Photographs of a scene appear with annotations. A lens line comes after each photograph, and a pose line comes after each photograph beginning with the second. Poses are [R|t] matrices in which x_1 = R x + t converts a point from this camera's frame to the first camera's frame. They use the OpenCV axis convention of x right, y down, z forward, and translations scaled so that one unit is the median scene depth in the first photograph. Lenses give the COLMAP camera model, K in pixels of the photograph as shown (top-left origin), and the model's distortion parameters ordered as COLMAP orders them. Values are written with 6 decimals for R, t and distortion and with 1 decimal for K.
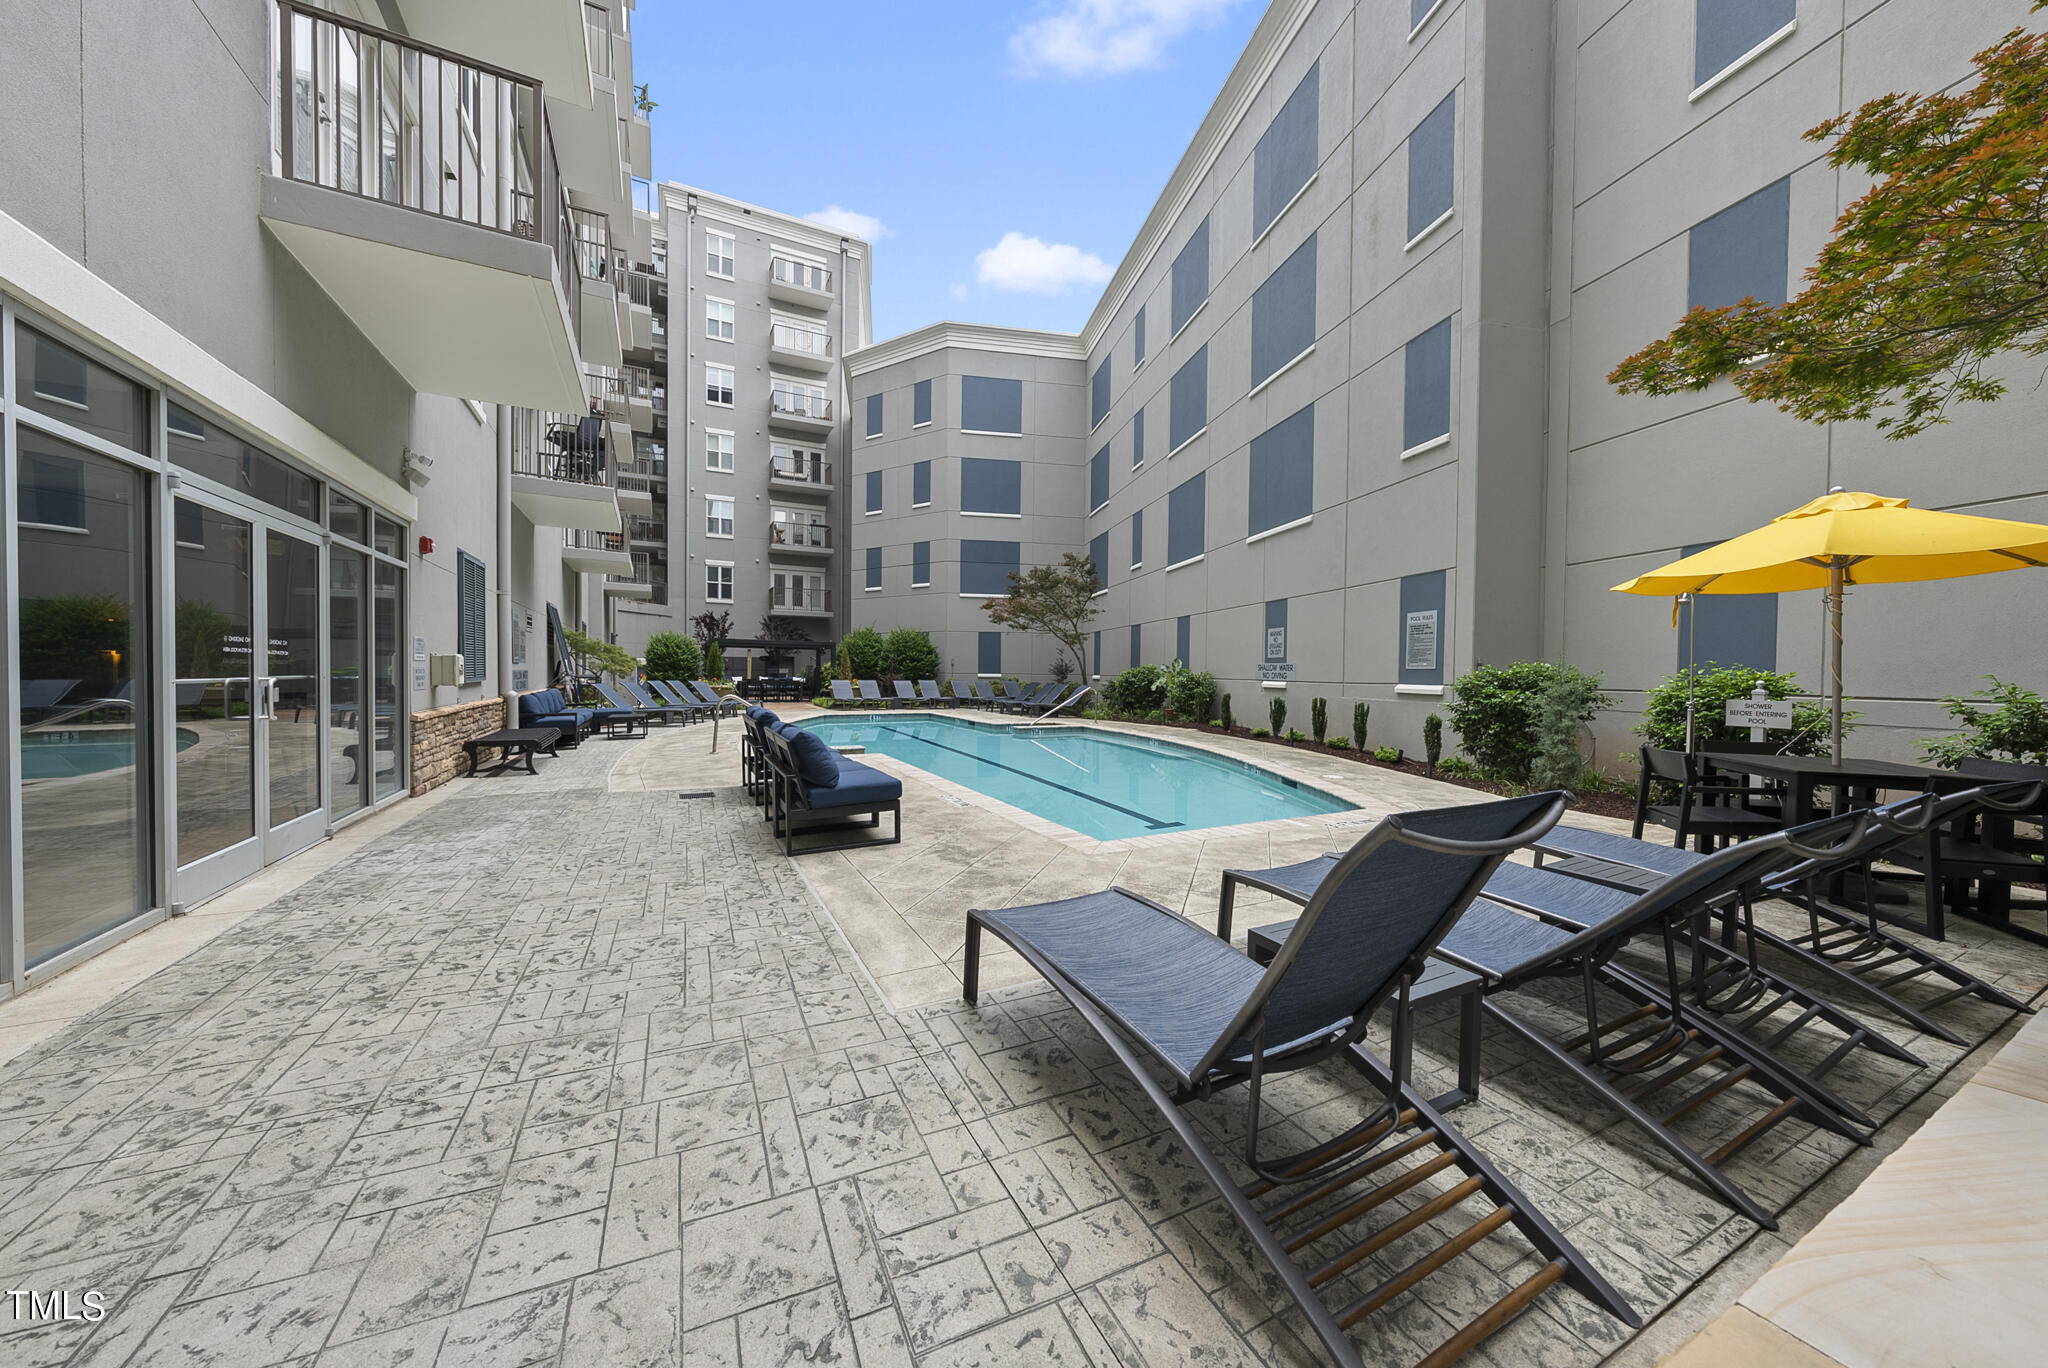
lens RADIAL K [[704.0, 0, 1026.9], [0, 704.0, 684.1], [0, 0, 1]] dist [-0.009280, 0.000119]
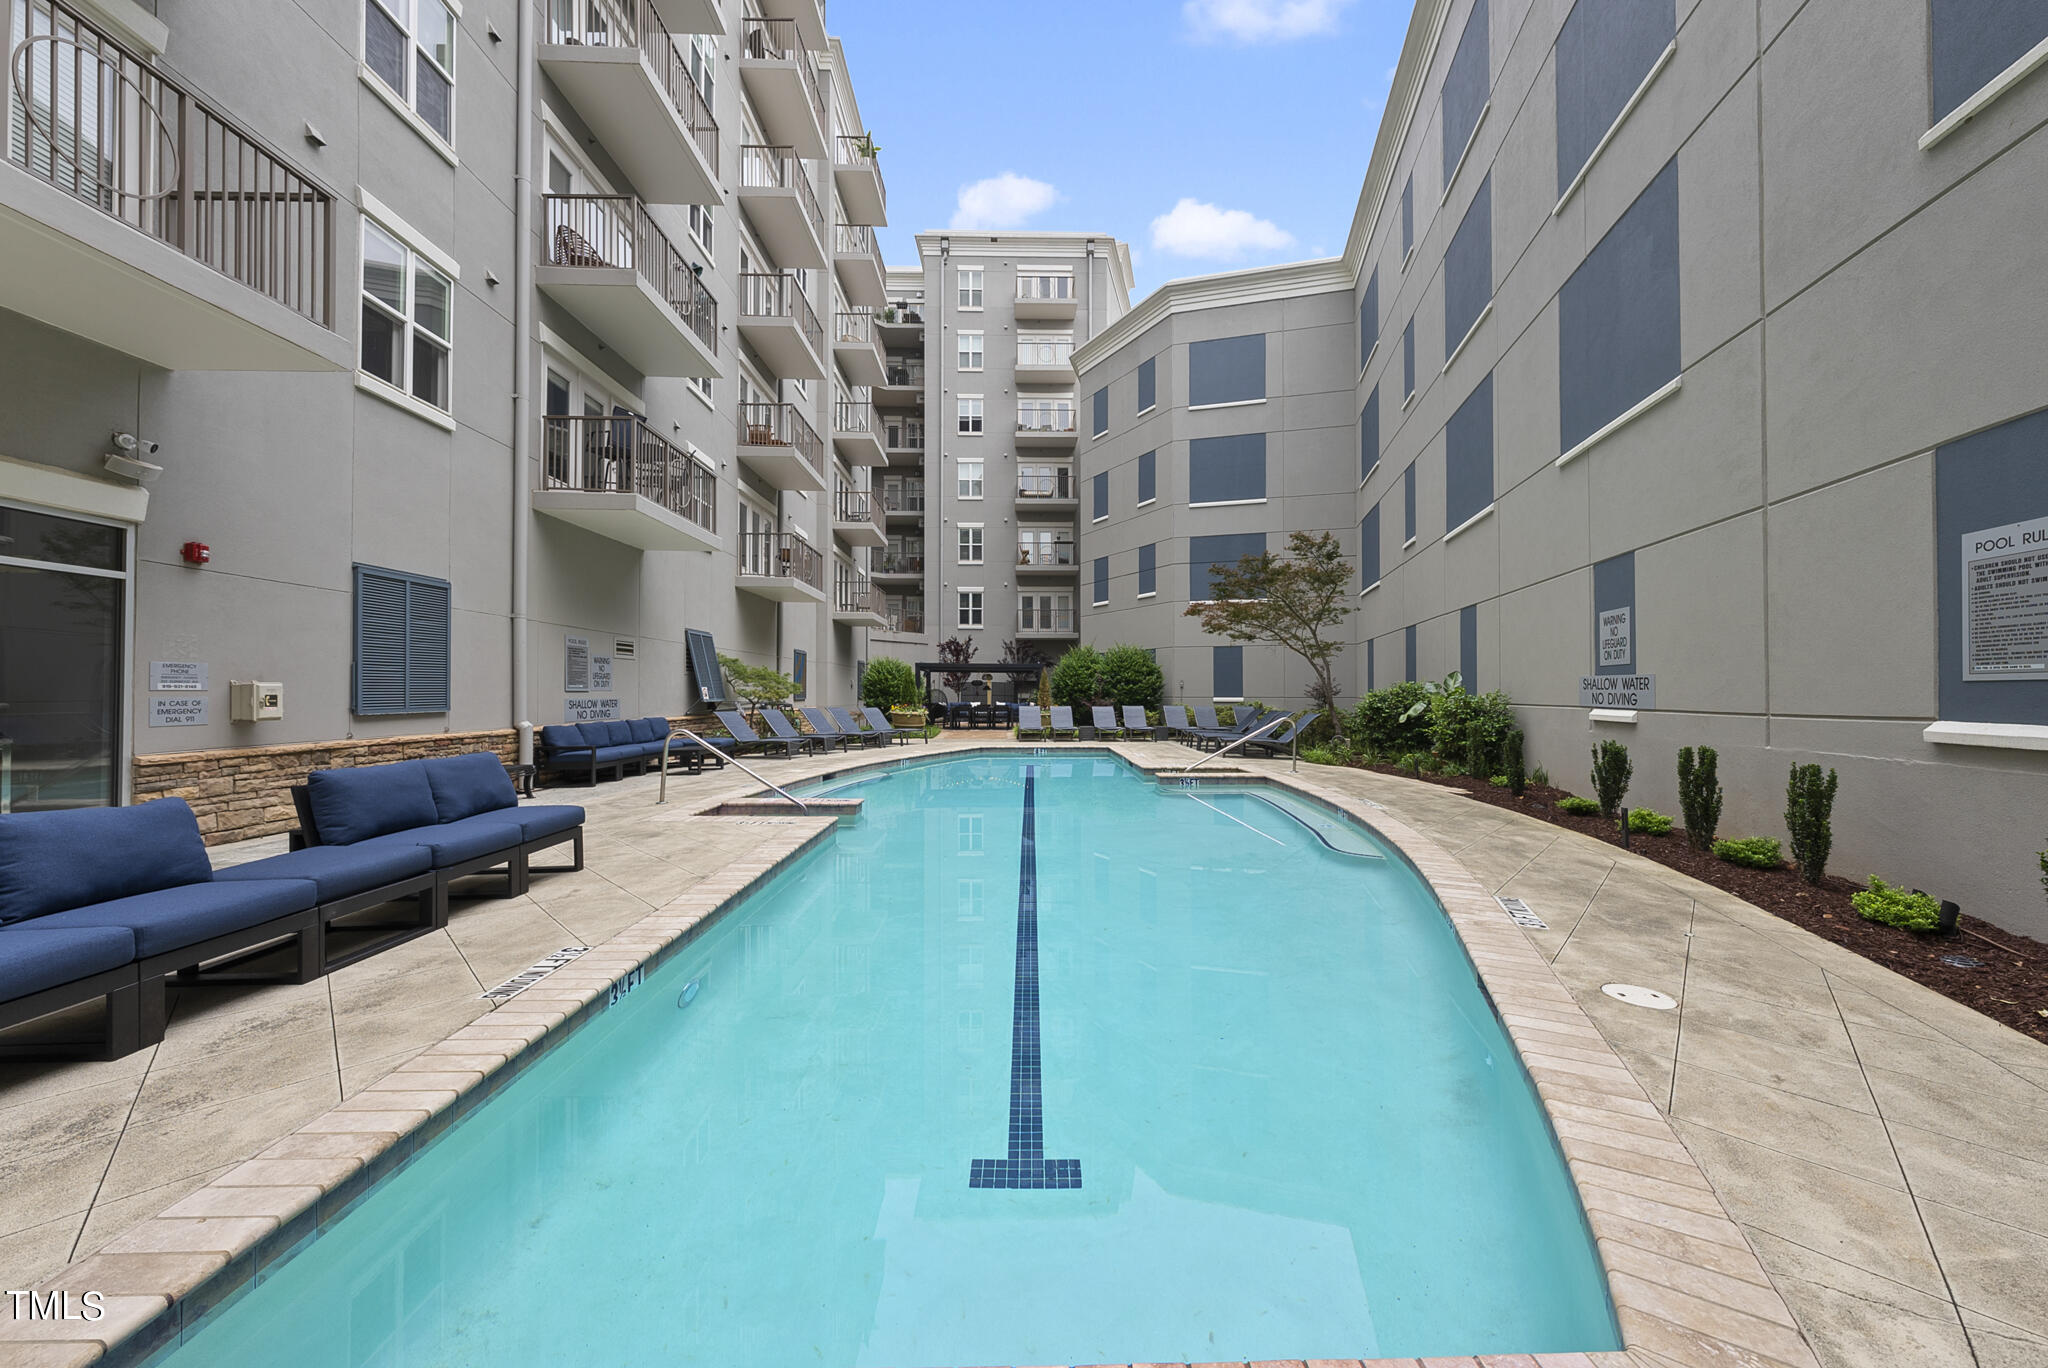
lens RADIAL K [[704.0, 0, 1023.5], [0, 704.0, 686.3], [0, 0, 1]] dist [-0.009280, 0.000119]
pose [[0.895836, -0.014953, -0.444133, 0.095871], [0.001565, 0.999534, -0.030494, -0.003179], [0.444382, 0.026622, 0.895442, 0.167722]]
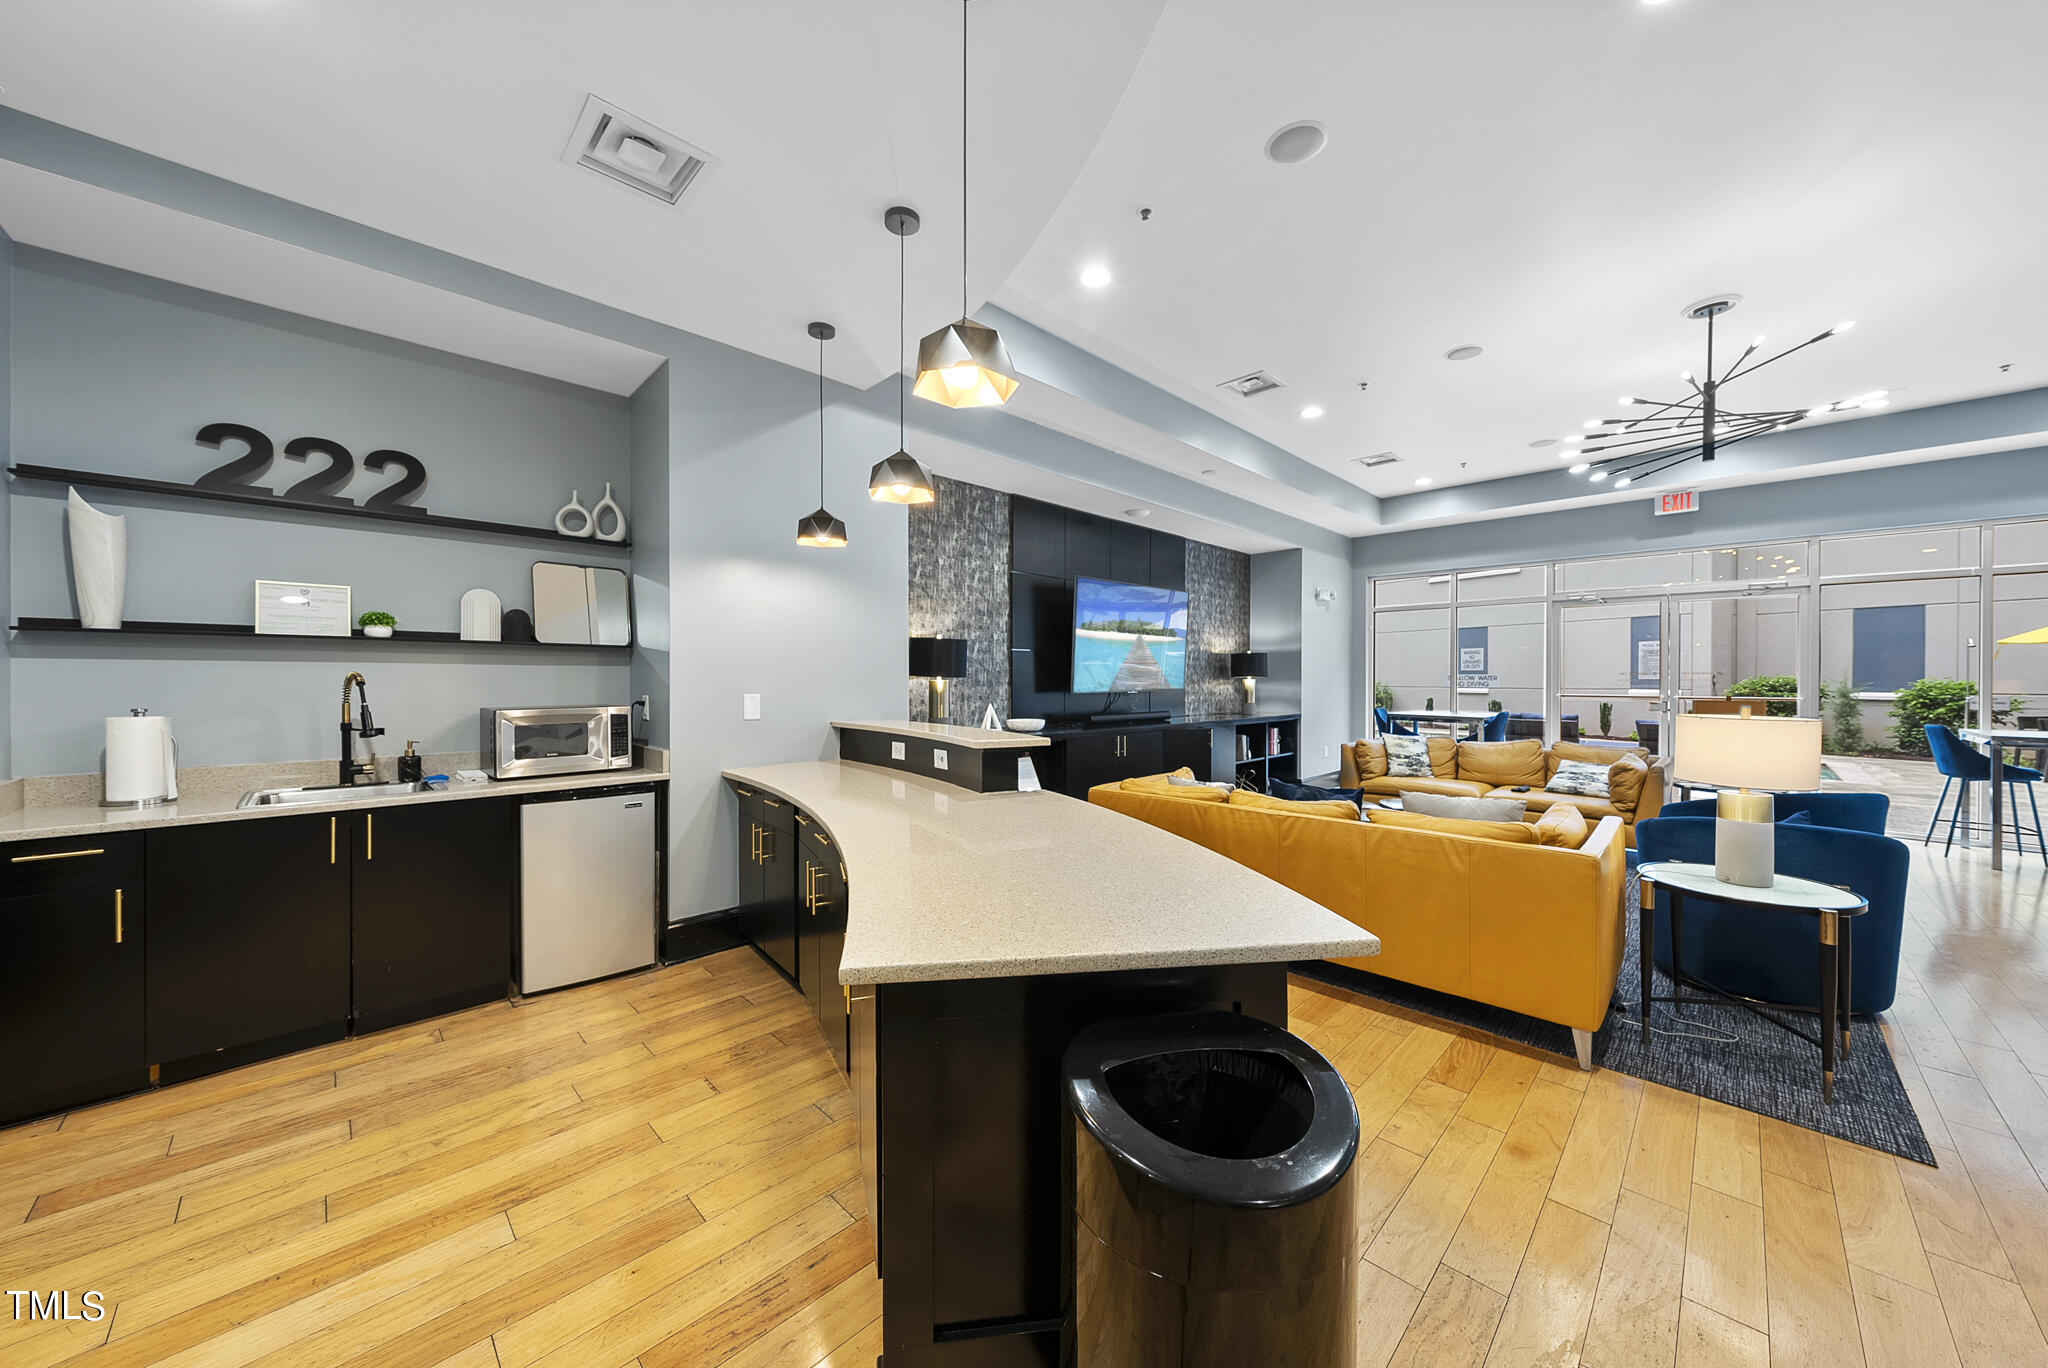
lens RADIAL K [[704.0, 0, 1030.2], [0, 704.0, 683.3], [0, 0, 1]] dist [-0.009280, 0.000119]
pose [[0.954268, -0.007144, 0.298869, -0.435764], [0.010553, 0.999896, -0.009793, -0.004529], [-0.298768, 0.012499, 0.954244, -0.013750]]
